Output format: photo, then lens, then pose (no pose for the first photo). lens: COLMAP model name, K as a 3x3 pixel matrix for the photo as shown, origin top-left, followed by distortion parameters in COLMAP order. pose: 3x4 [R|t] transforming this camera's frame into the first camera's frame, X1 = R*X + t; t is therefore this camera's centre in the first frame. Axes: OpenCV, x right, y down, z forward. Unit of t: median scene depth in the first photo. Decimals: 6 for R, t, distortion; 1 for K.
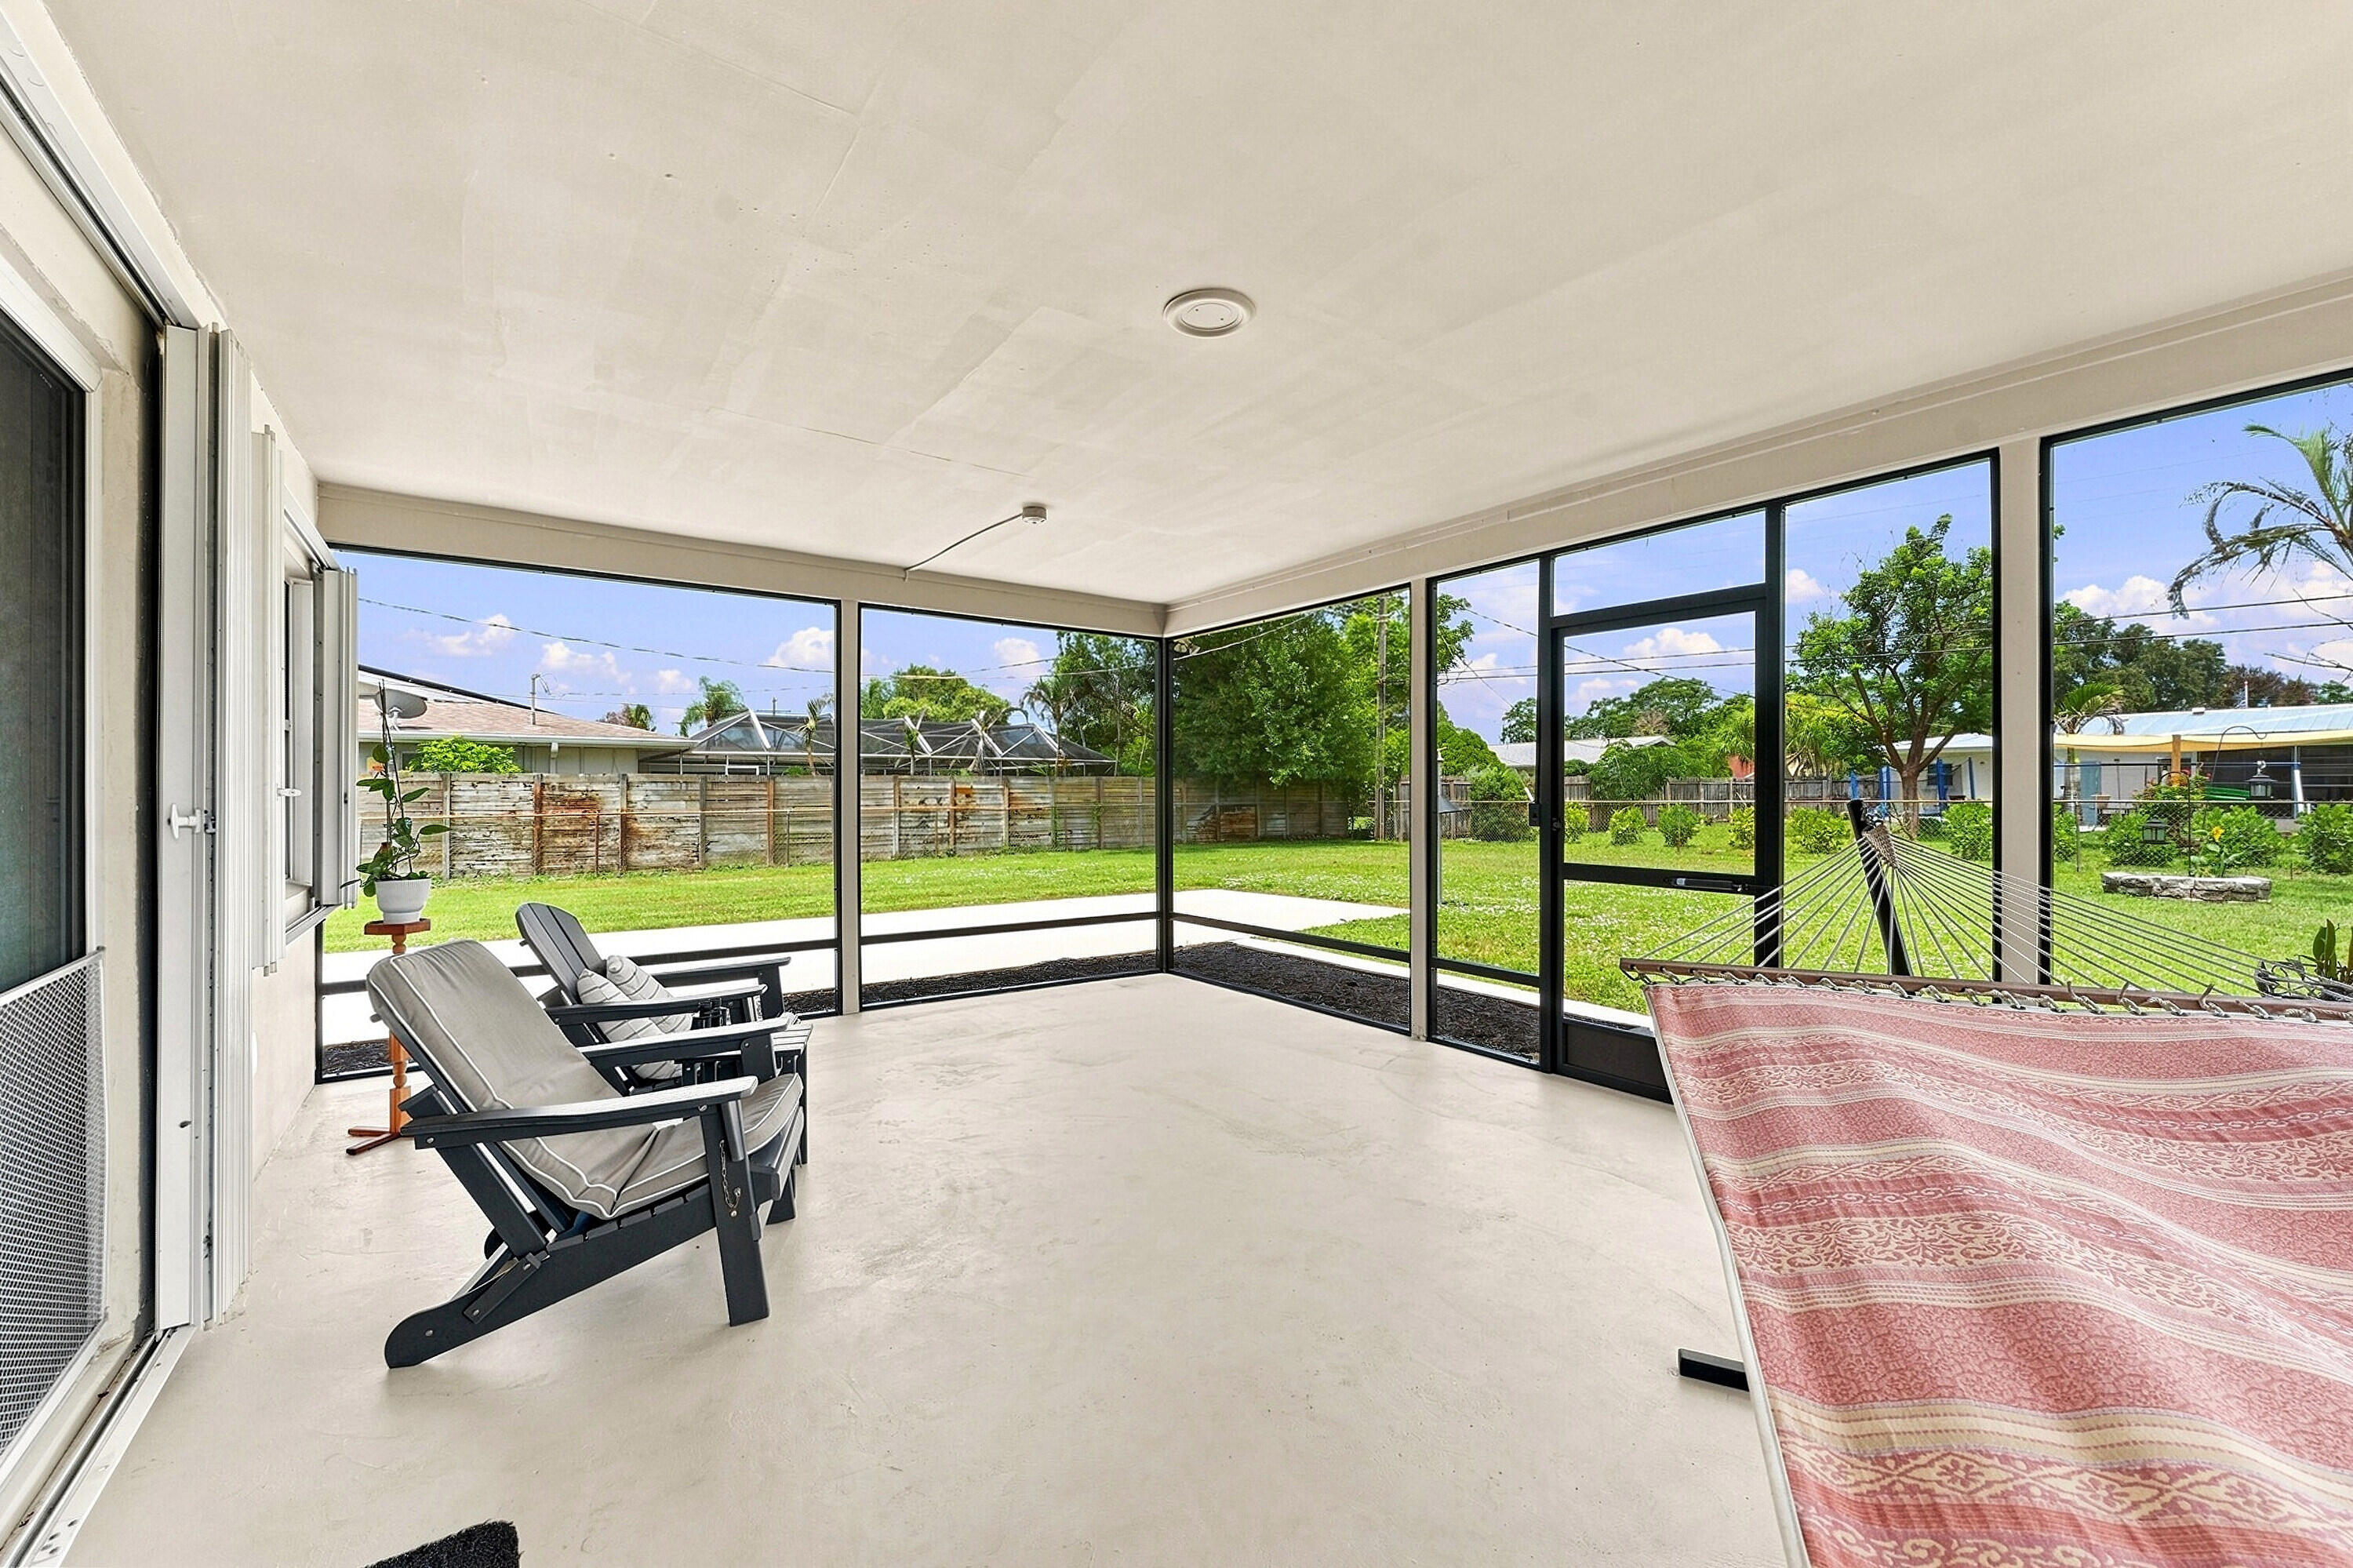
lens RADIAL K [[943.6, 0, 1182.4], [0, 943.6, 799.1], [0, 0, 1]] dist [0.000504, 0.000226]
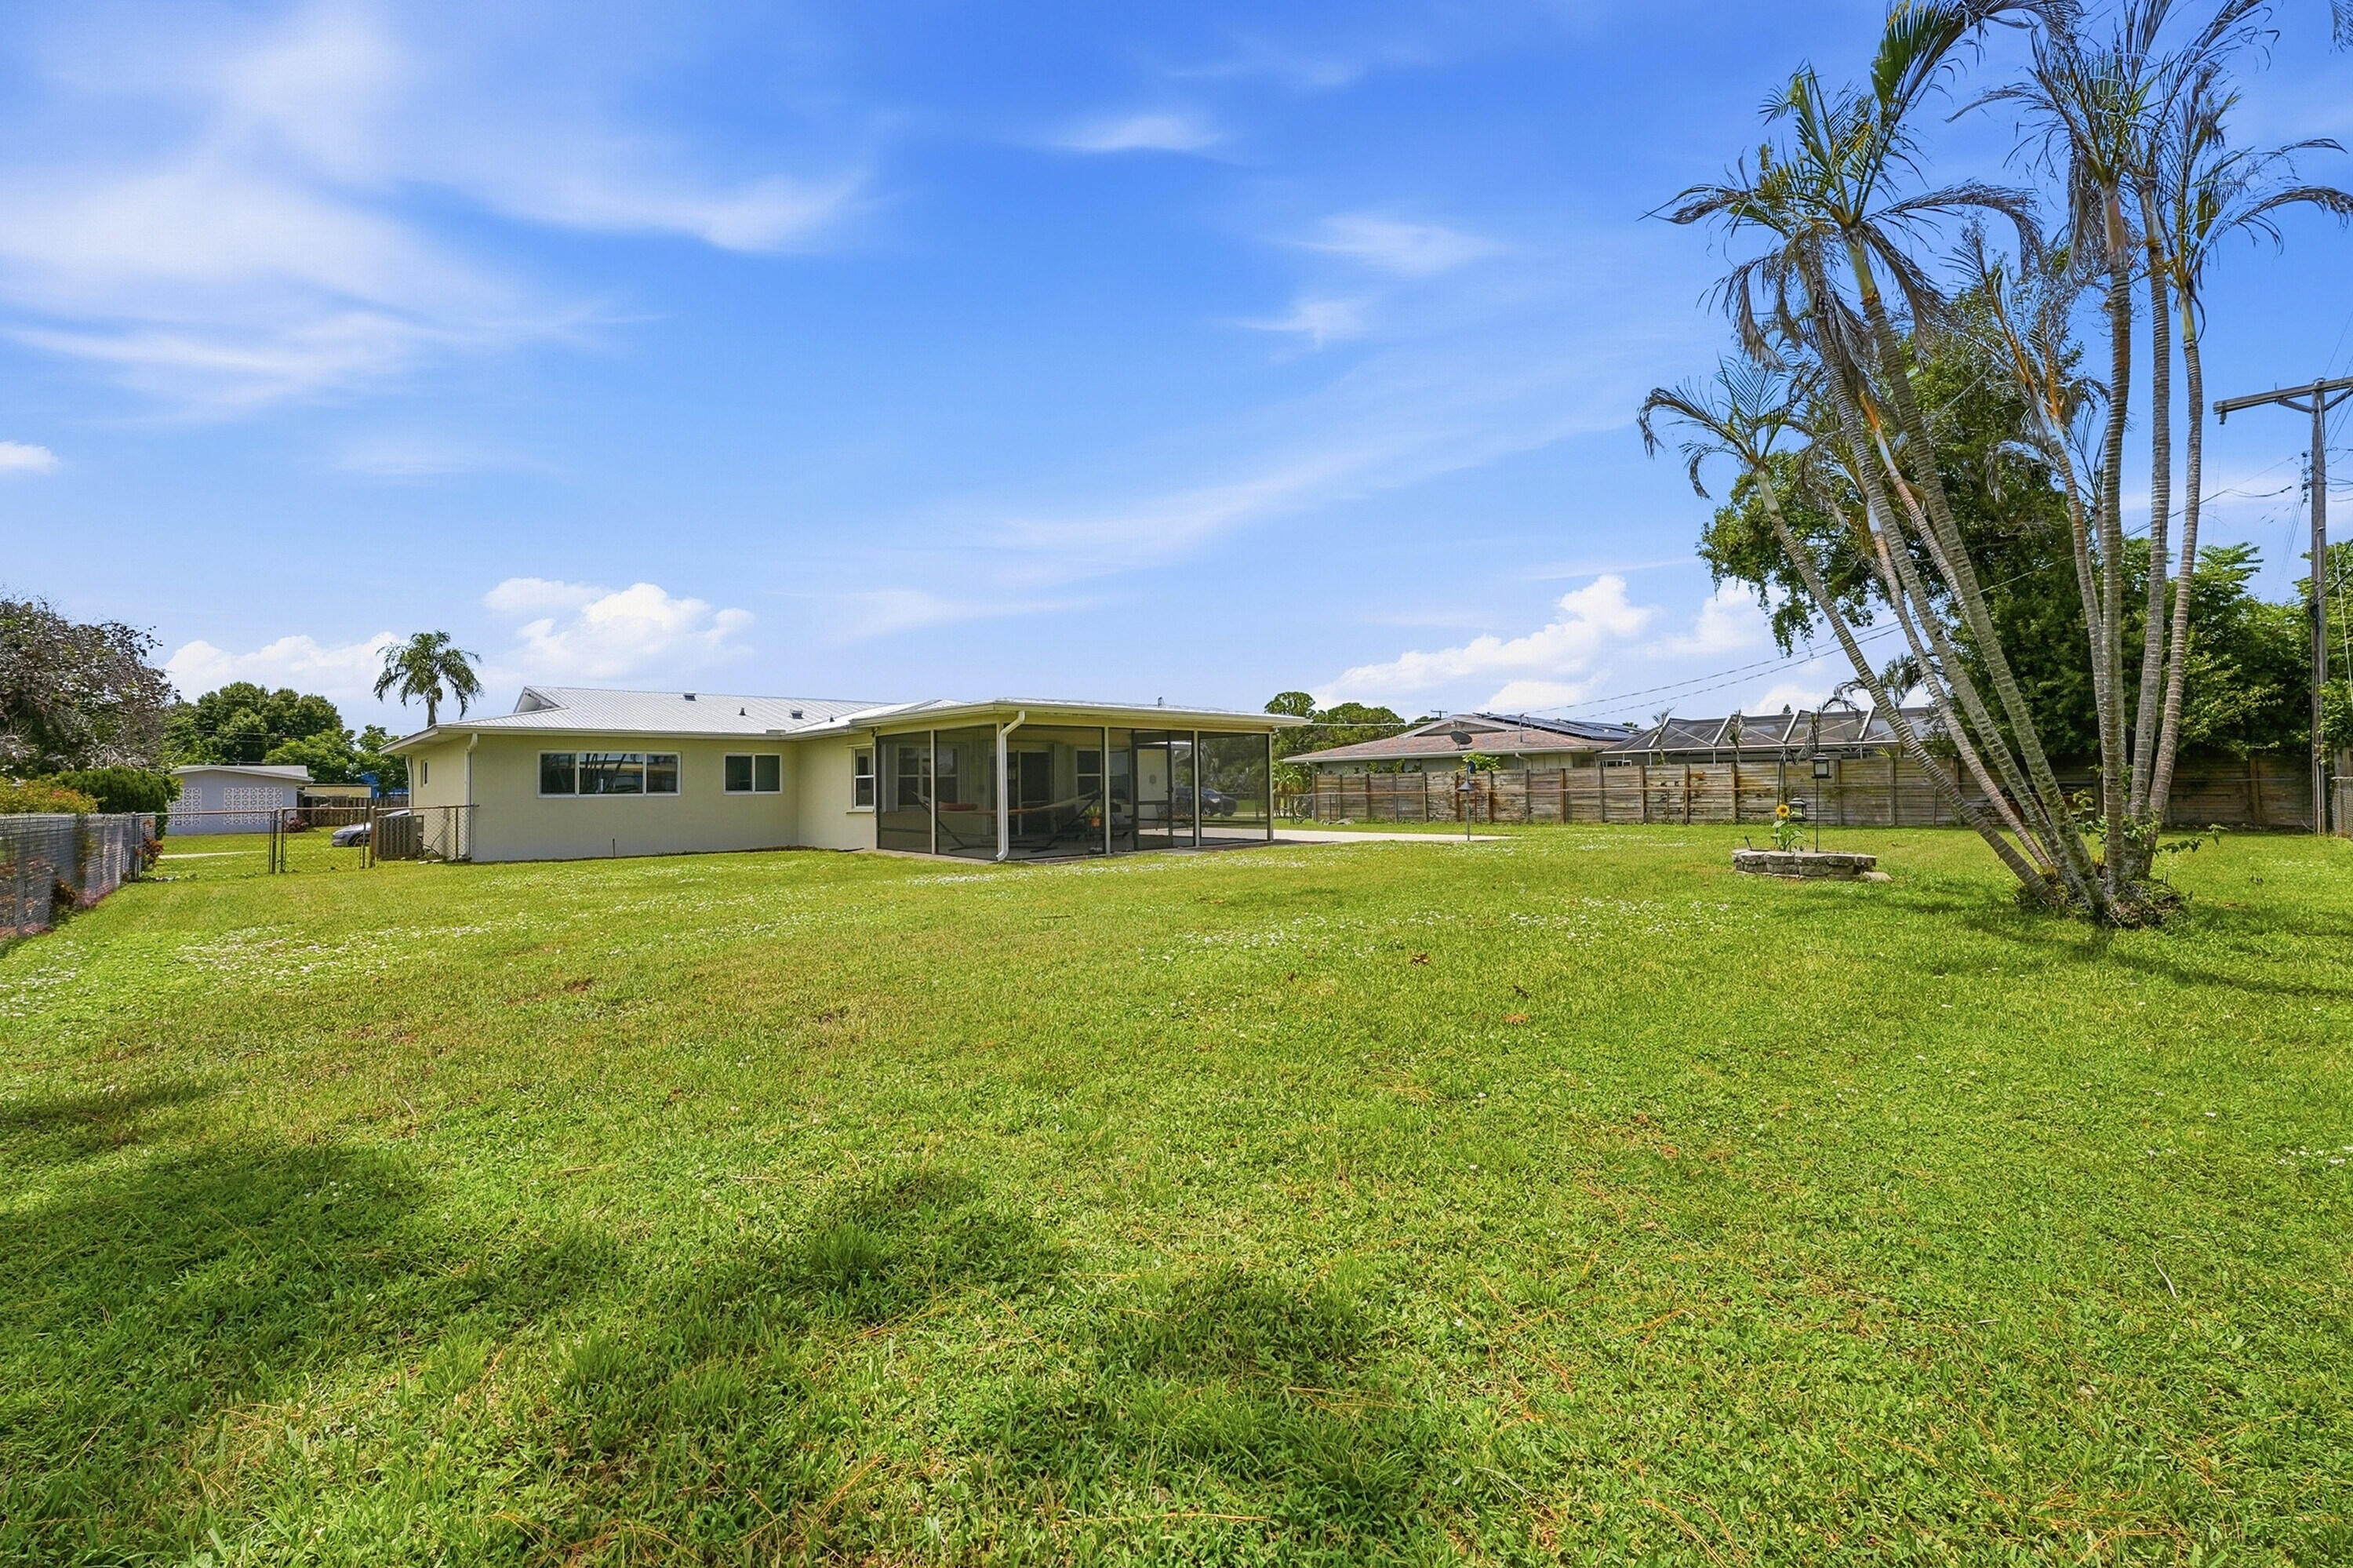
lens RADIAL K [[942.5, 0, 1176.5], [0, 942.5, 784.0], [0, 0, 1]] dist [0.000207, 0.000034]
pose [[0.187380, -0.005479, -0.982272, 0.977534], [0.003808, 0.999981, -0.004851, 0.006698], [0.982280, -0.002831, 0.187397, 0.035201]]
